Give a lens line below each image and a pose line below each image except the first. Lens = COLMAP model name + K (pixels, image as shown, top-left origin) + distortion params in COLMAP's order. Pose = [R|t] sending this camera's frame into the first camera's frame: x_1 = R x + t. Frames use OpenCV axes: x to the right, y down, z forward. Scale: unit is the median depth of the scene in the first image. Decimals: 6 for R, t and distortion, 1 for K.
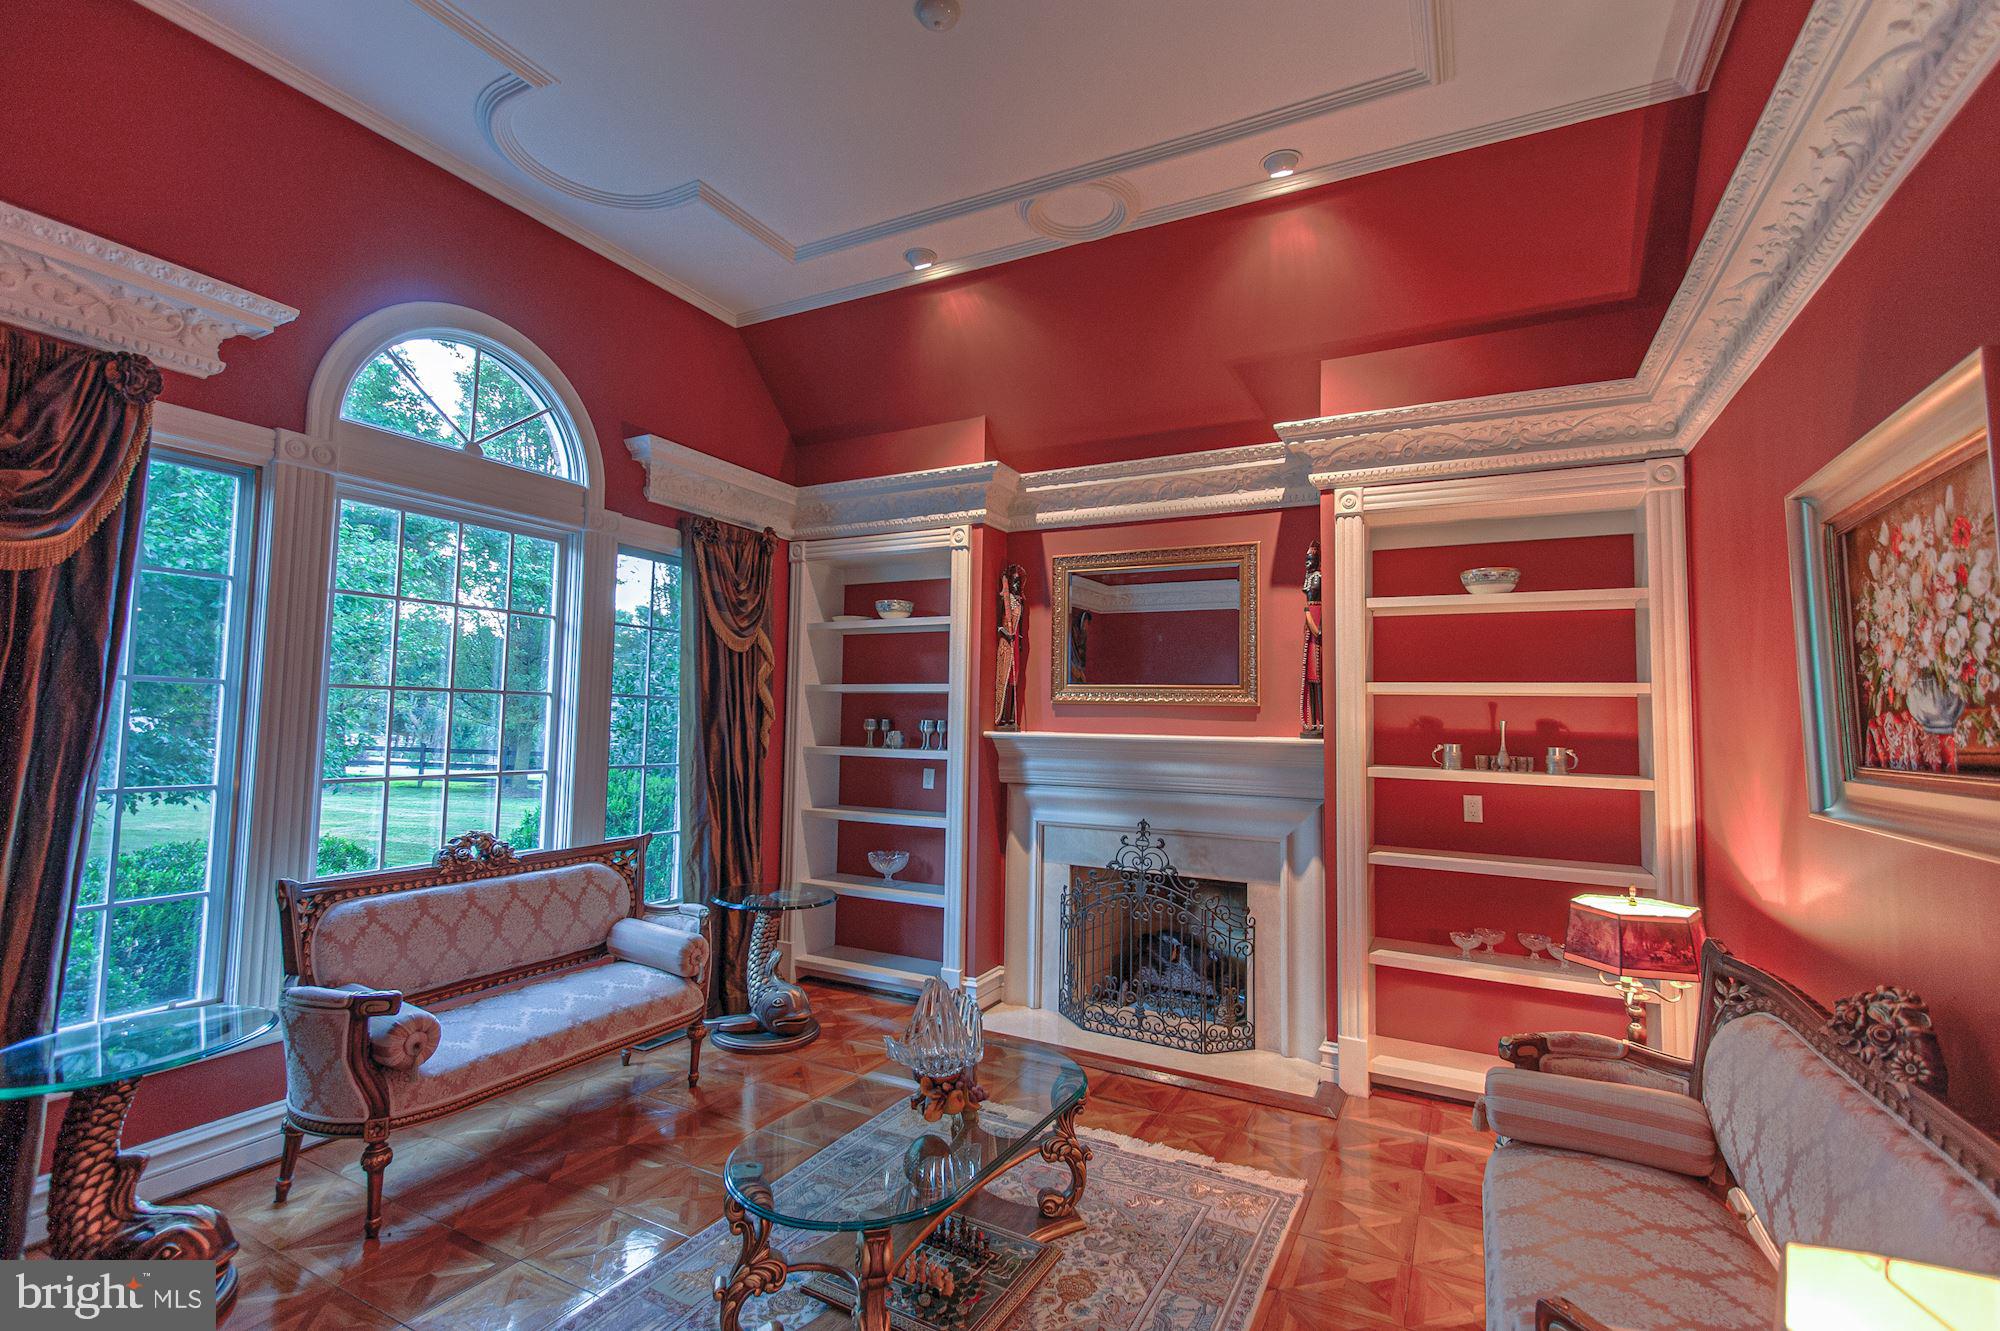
lens RADIAL K [[909.9, 0, 996.0], [0, 909.9, 654.7], [0, 0, 1]] dist [0.004768, 0.000027]
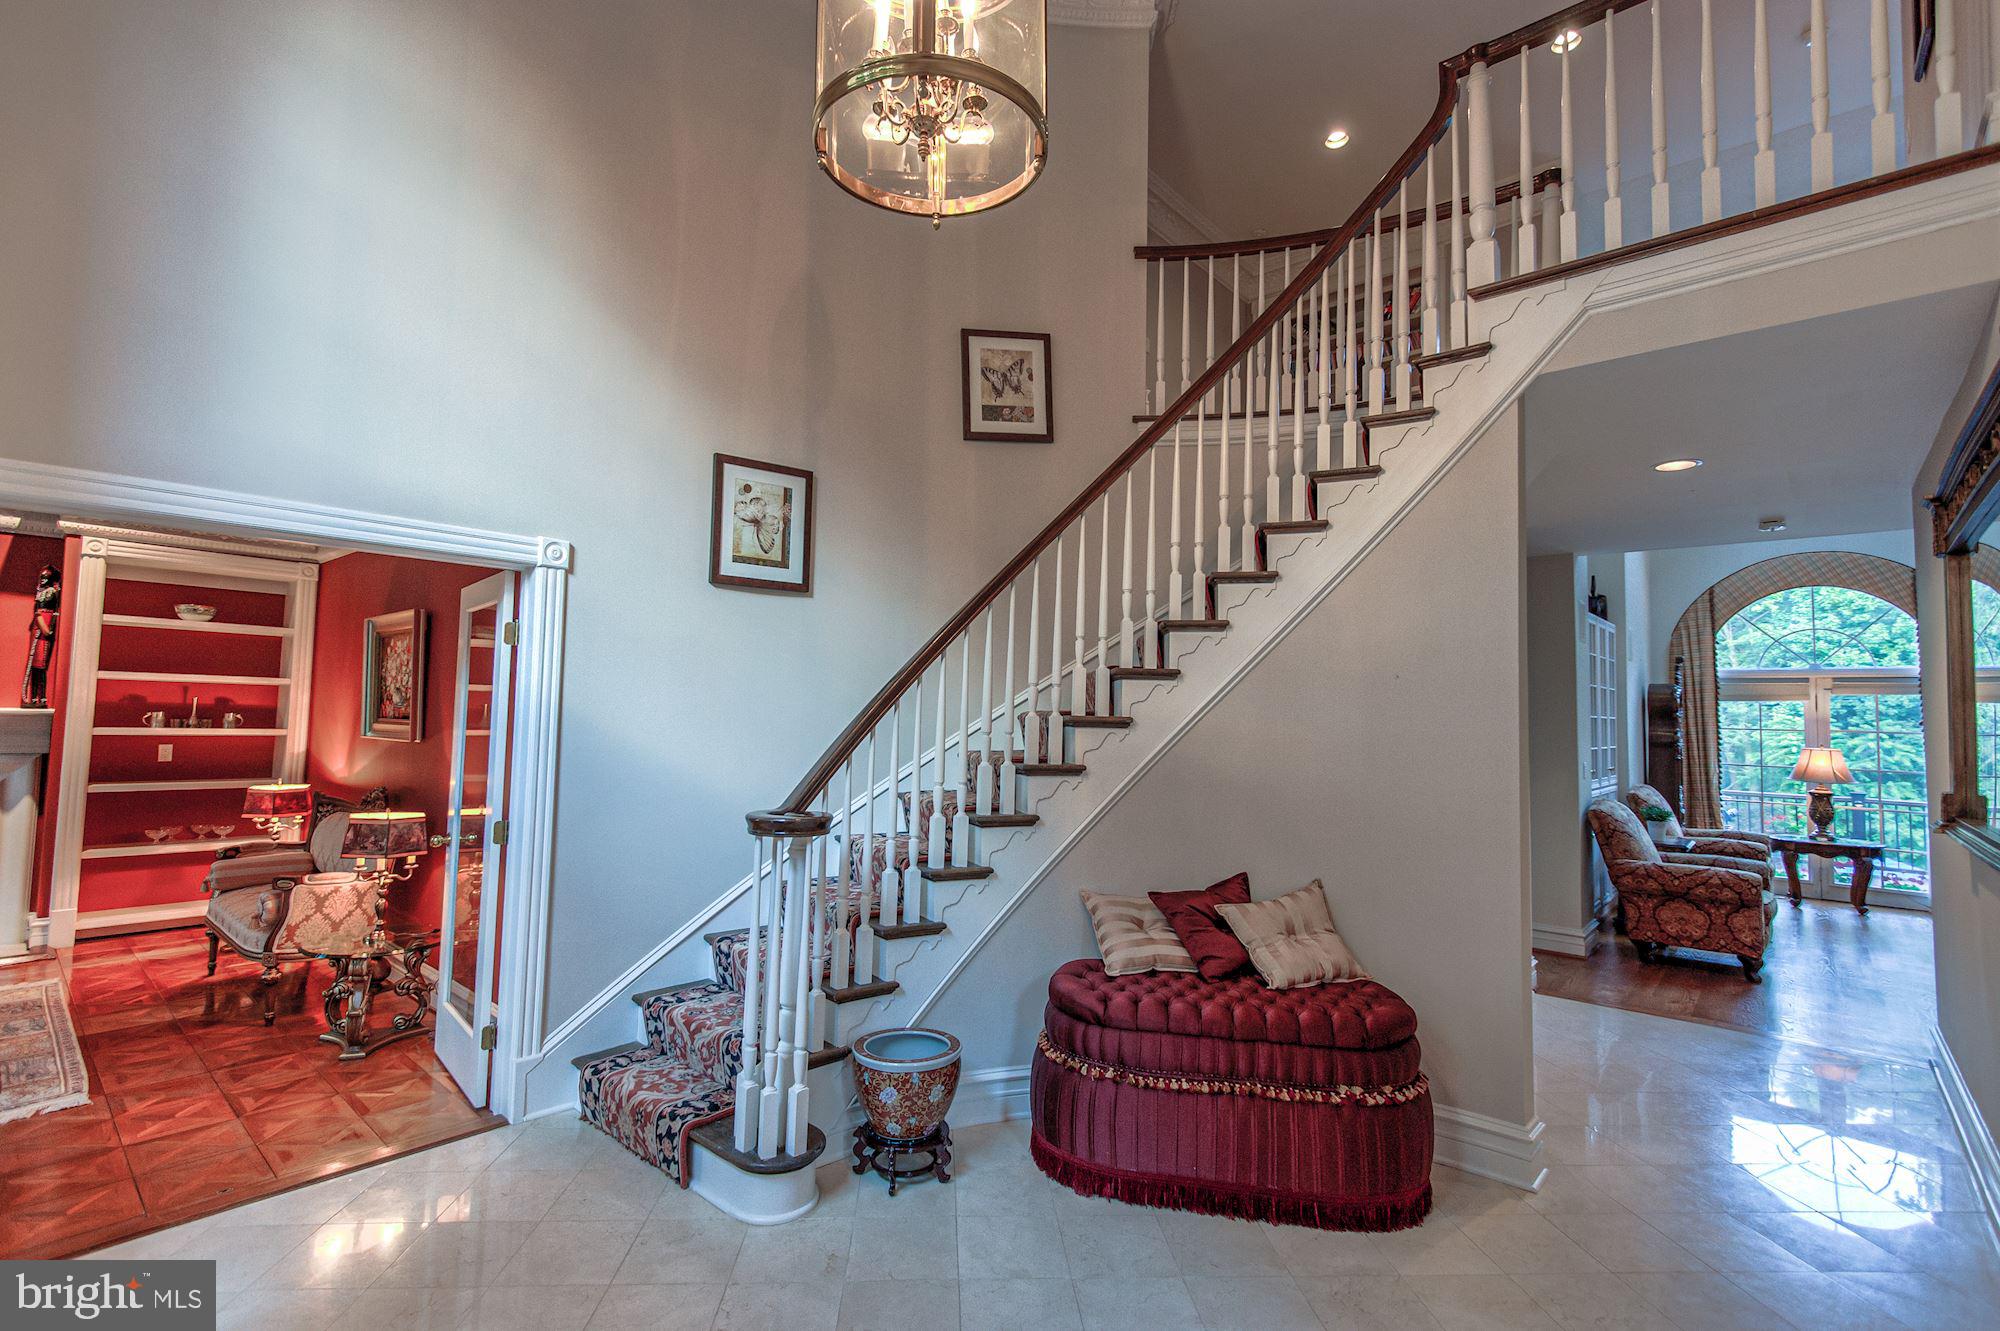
lens RADIAL K [[909.9, 0, 958.4], [0, 909.9, 657.0], [0, 0, 1]] dist [0.004768, 0.000027]
pose [[0.252937, 0.048176, 0.966282, -0.695338], [-0.087060, 0.995841, -0.026860, -0.076788], [-0.963558, -0.077331, 0.256080, -0.749446]]
